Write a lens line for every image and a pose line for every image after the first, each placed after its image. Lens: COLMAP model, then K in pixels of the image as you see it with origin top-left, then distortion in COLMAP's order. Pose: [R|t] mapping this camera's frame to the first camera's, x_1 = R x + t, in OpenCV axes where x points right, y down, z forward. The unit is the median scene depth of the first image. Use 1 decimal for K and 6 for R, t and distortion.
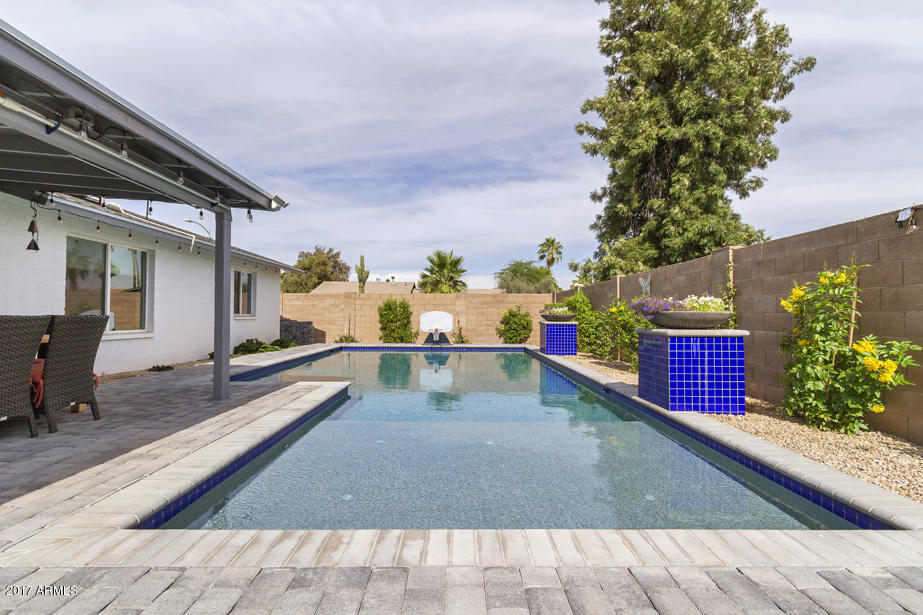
lens RADIAL K [[430.4, 0, 460.8], [0, 430.4, 301.8], [0, 0, 1]] dist [0.003993, 0.000082]
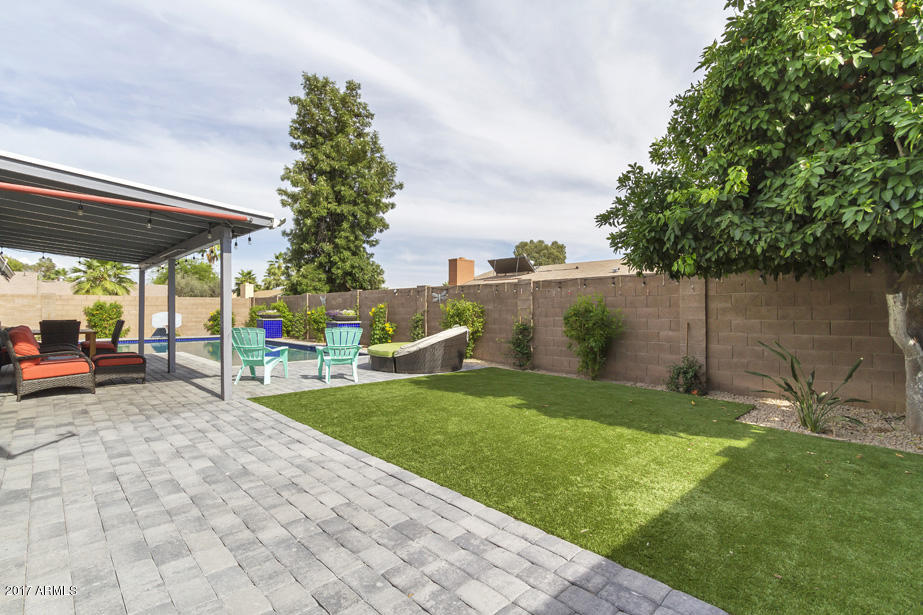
lens RADIAL K [[430.4, 0, 460.8], [0, 430.4, 301.8], [0, 0, 1]] dist [0.003993, 0.000082]
pose [[0.725770, 0.014285, 0.687789, -0.313209], [-0.022633, 0.999739, 0.003119, -0.032753], [-0.687565, -0.017830, 0.725904, -0.575428]]
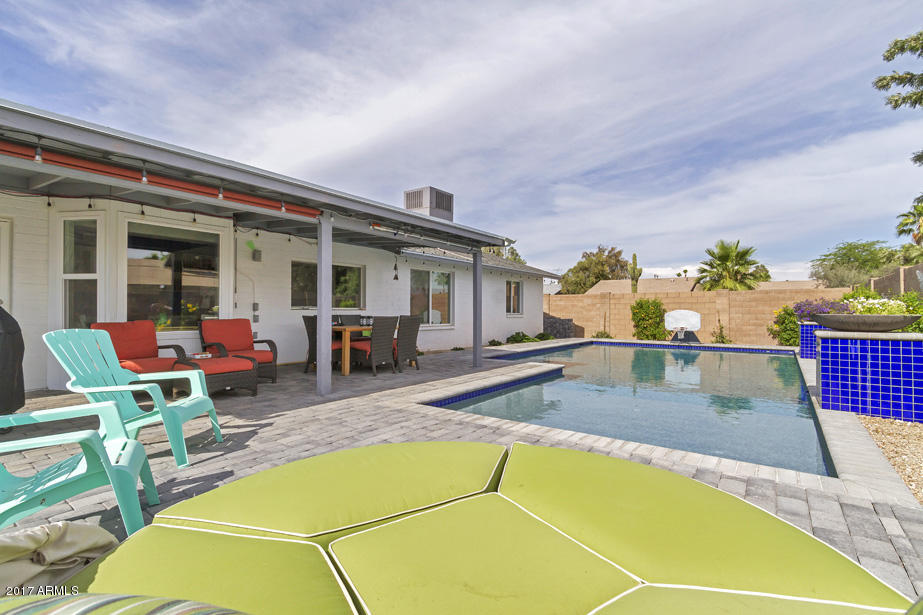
lens RADIAL K [[430.4, 0, 460.8], [0, 430.4, 301.8], [0, 0, 1]] dist [0.003993, 0.000082]
pose [[0.794987, -0.016397, -0.606405, 0.145407], [0.021204, 0.999775, 0.000764, -0.009125], [0.606256, -0.013466, 0.795155, -0.124401]]
